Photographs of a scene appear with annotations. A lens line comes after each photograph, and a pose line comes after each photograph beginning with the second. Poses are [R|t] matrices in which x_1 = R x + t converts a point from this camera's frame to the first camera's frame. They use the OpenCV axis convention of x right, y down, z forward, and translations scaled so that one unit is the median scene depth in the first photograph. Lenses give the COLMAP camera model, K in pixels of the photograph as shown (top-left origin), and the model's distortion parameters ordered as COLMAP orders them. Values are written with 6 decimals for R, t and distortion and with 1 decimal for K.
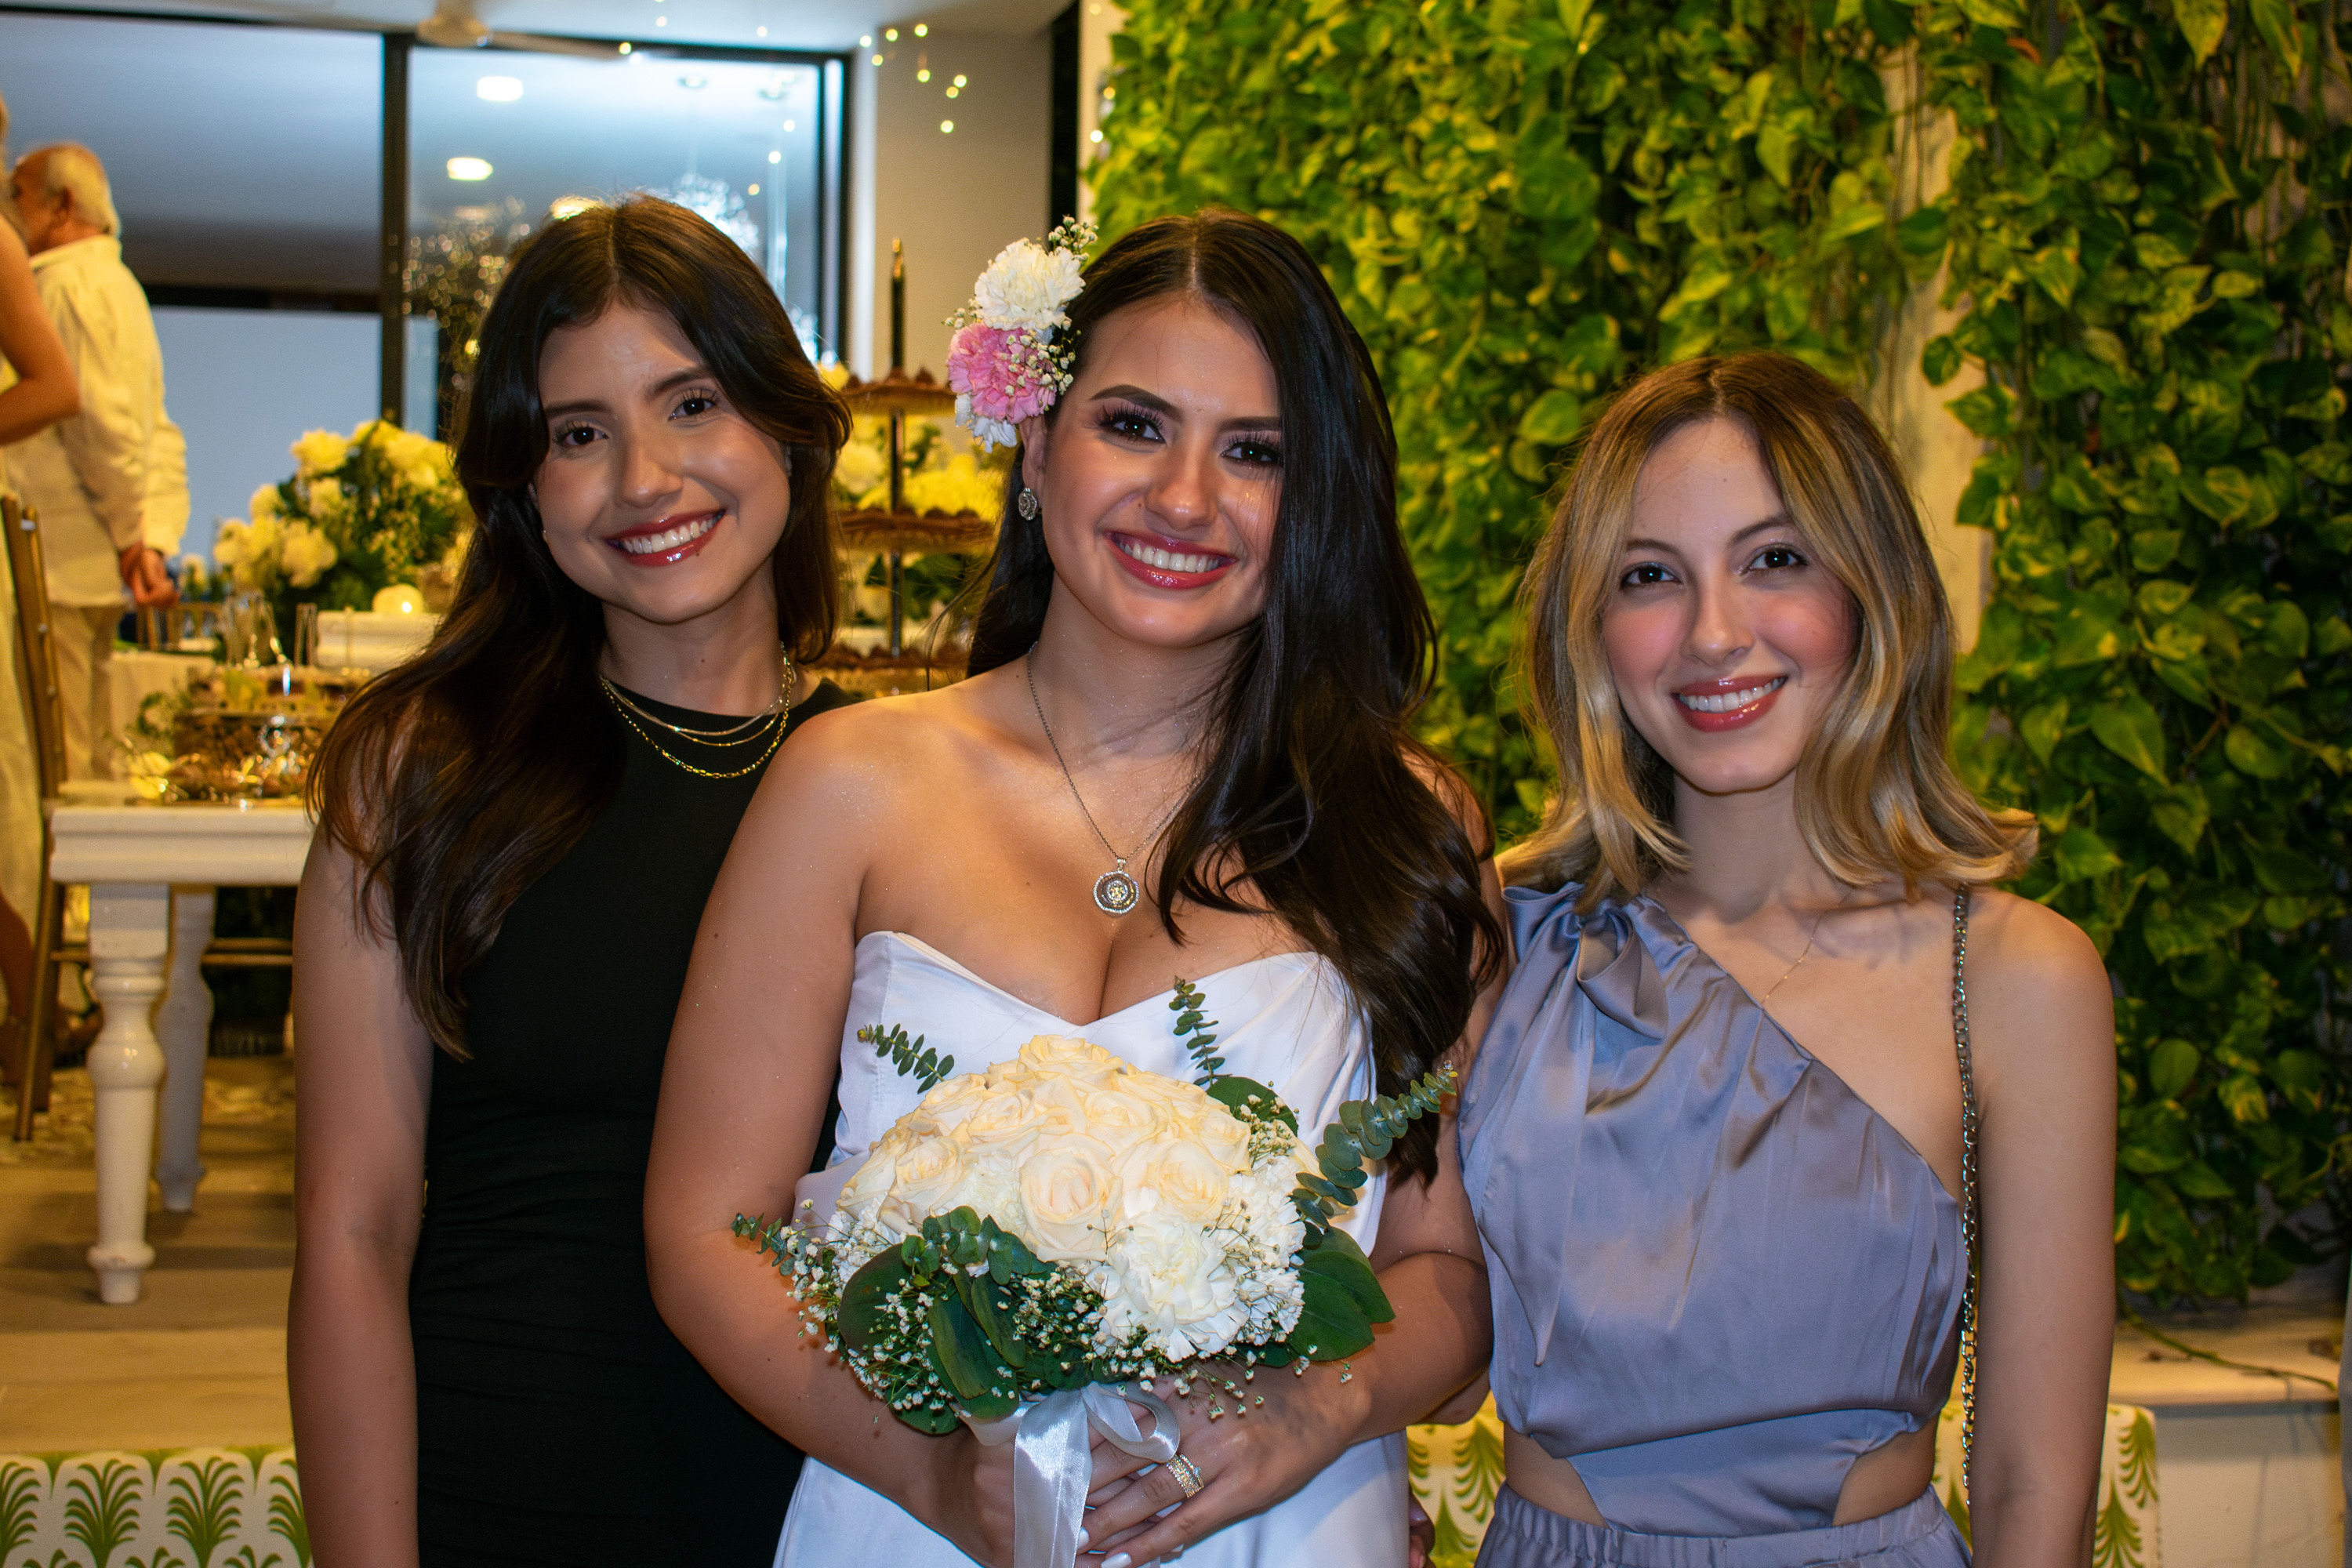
lens RADIAL K [[3253.0, 0, 1184.1], [0, 3253.0, 710.0], [0, 0, 1]] dist [0.007533, -0.104177]
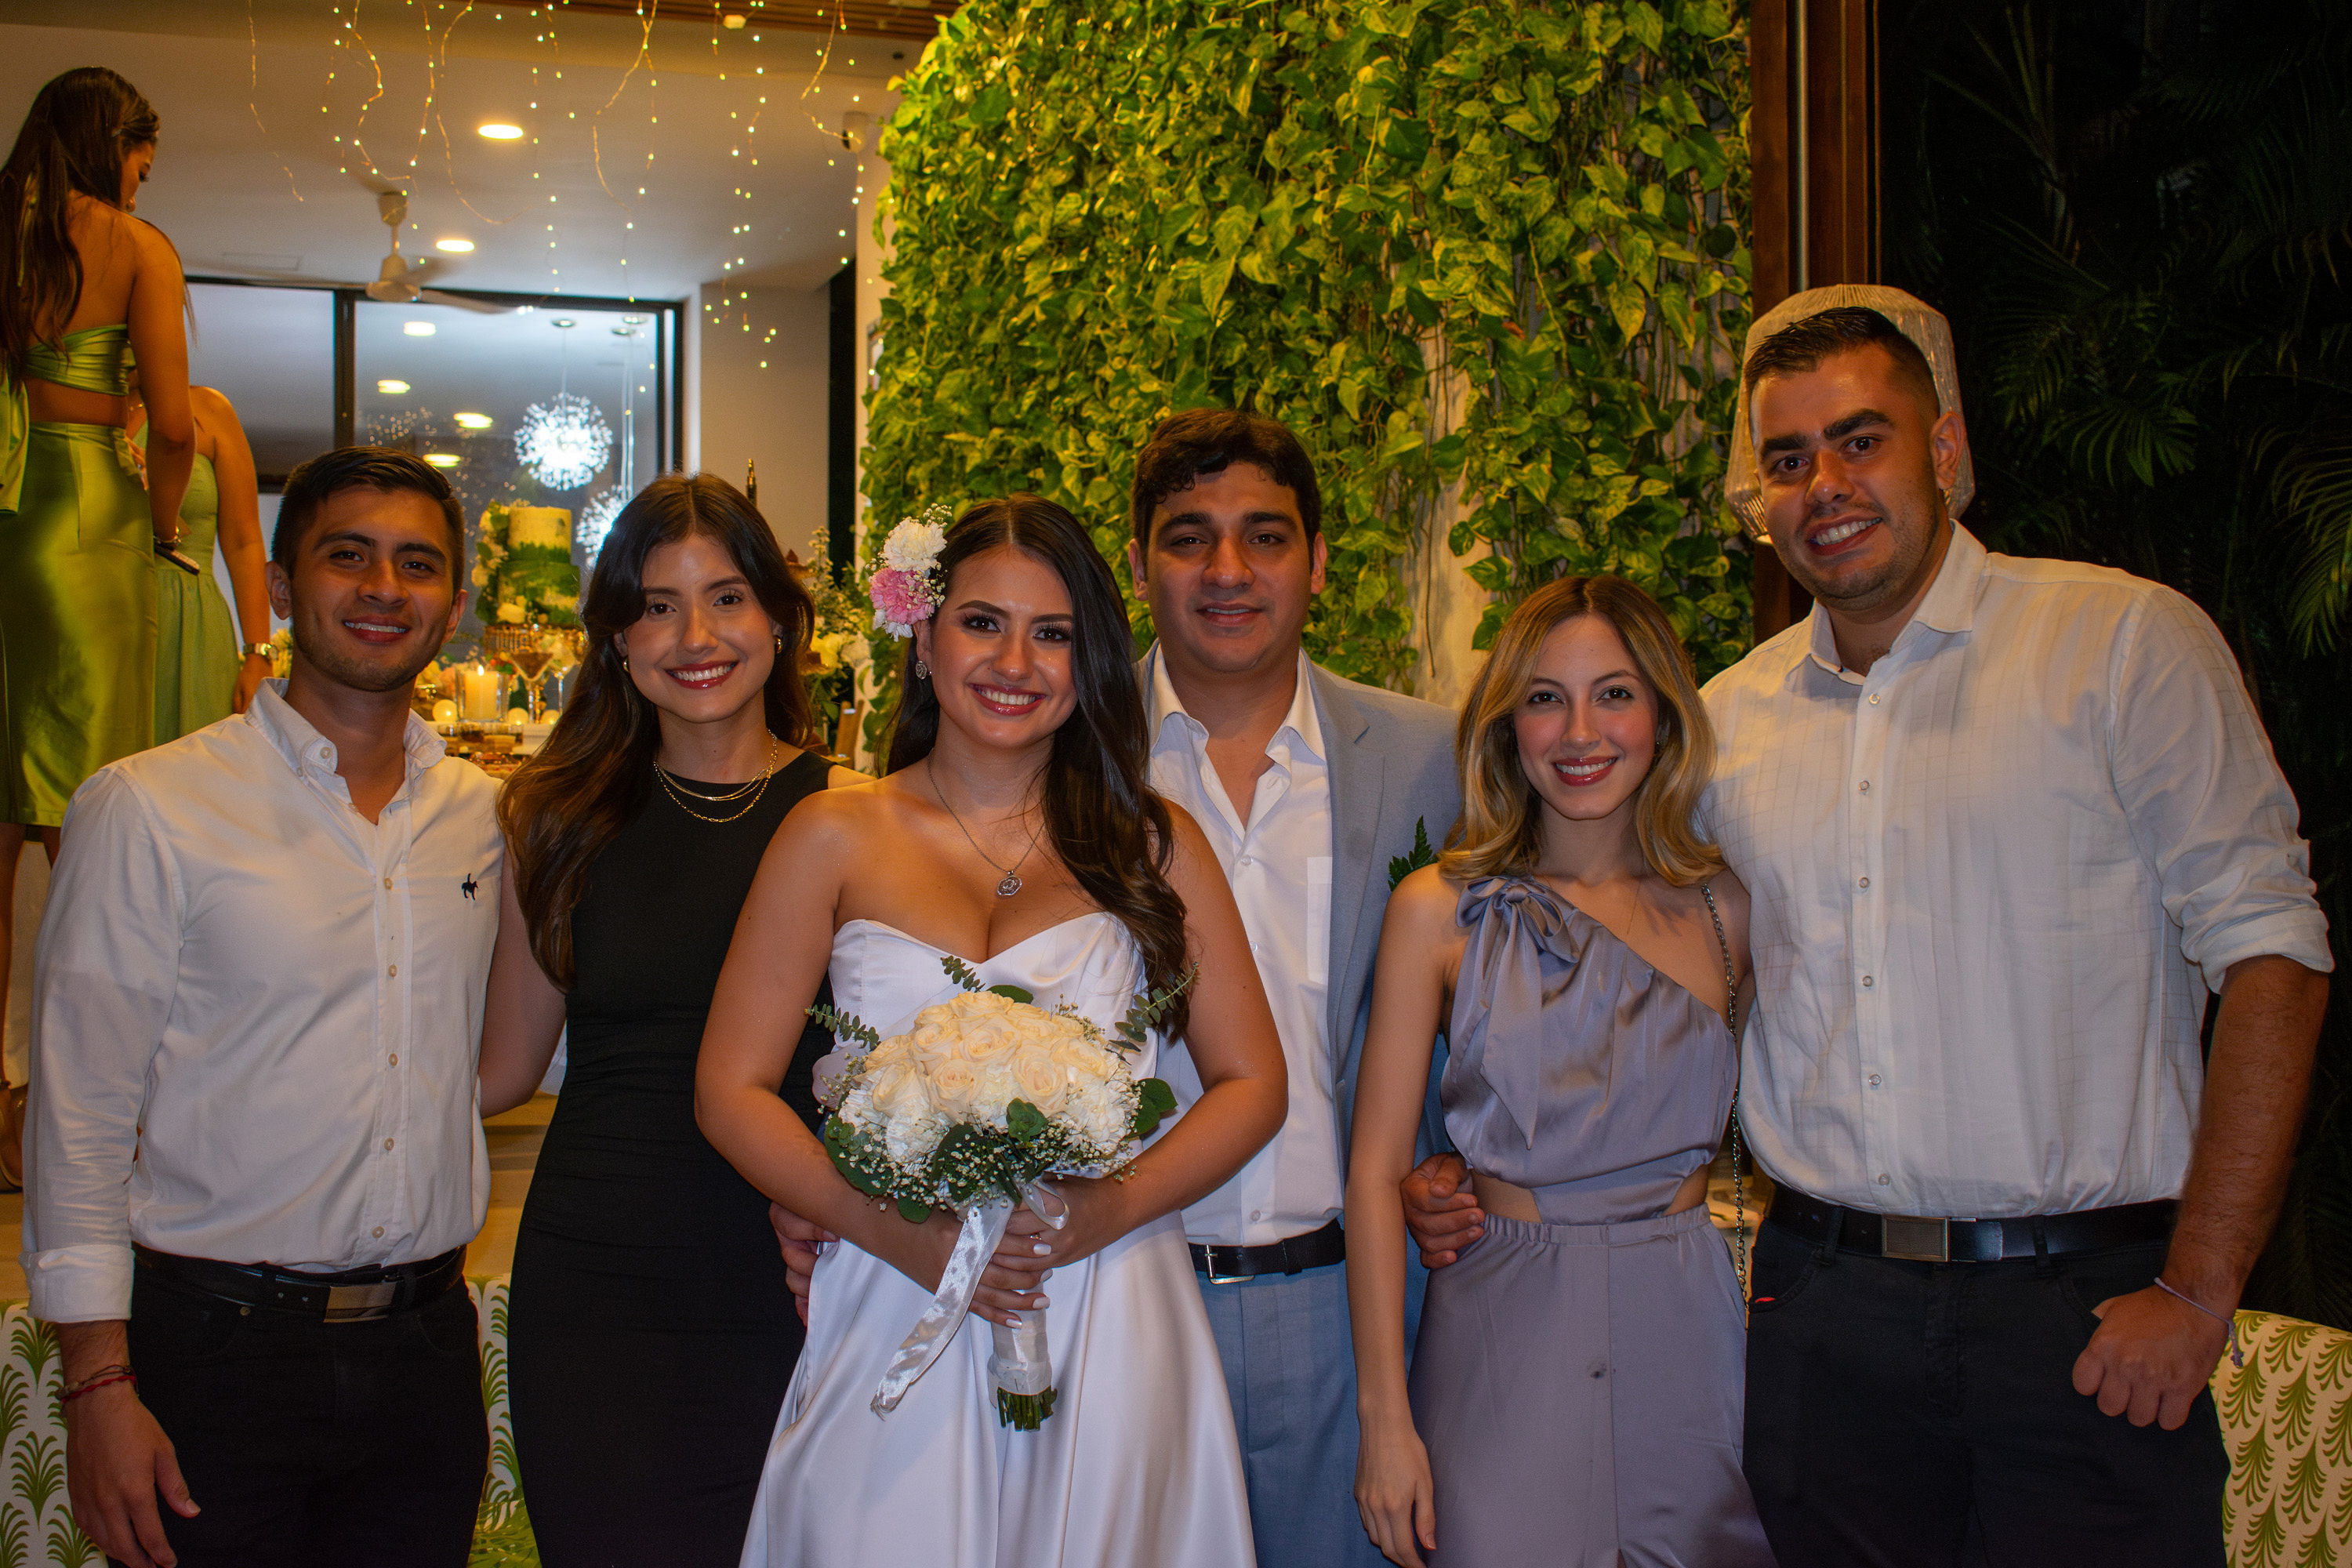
lens RADIAL K [[2512.3, 0, 1165.9], [0, 2512.3, 788.3], [0, 0, 1]] dist [0.024278, -0.013352]
pose [[0.994717, -0.014815, 0.101578, -0.019121], [0.014447, 0.999886, 0.004356, -0.000563], [-0.101631, -0.002866, 0.994818, -0.123253]]
